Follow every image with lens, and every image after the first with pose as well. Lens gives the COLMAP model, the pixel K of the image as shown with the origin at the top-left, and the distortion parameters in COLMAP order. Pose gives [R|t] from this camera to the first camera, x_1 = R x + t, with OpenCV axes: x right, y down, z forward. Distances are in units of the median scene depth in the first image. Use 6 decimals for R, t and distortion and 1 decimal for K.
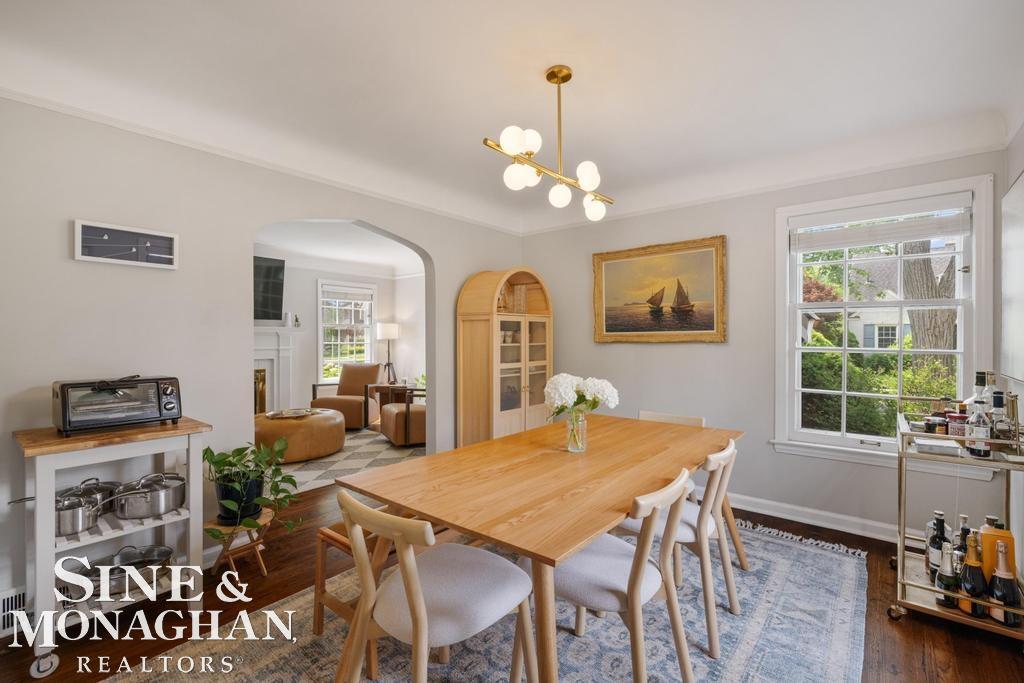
lens RADIAL K [[460.1, 0, 510.4], [0, 460.1, 340.5], [0, 0, 1]] dist [0.002037, 0.000095]
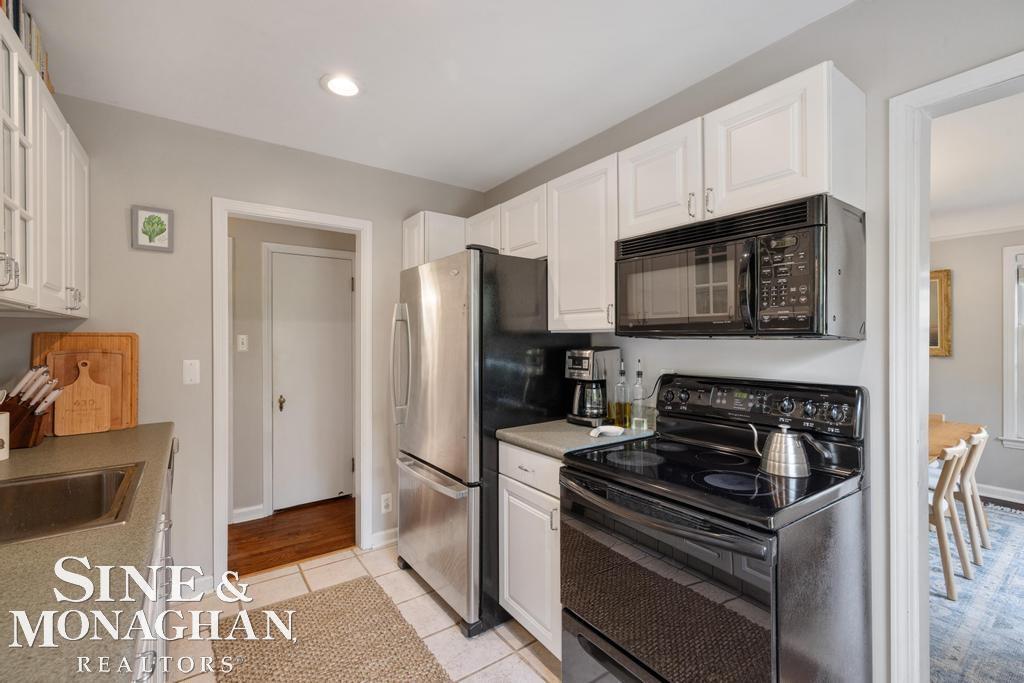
lens RADIAL K [[442.1, 0, 513.2], [0, 442.1, 339.7], [0, 0, 1]] dist [0.003510, 0.000059]
pose [[0.968744, 0.002868, -0.248048, -0.468750], [-0.005173, 0.999949, -0.008639, -0.030914], [0.248010, 0.009652, 0.968709, -0.555347]]
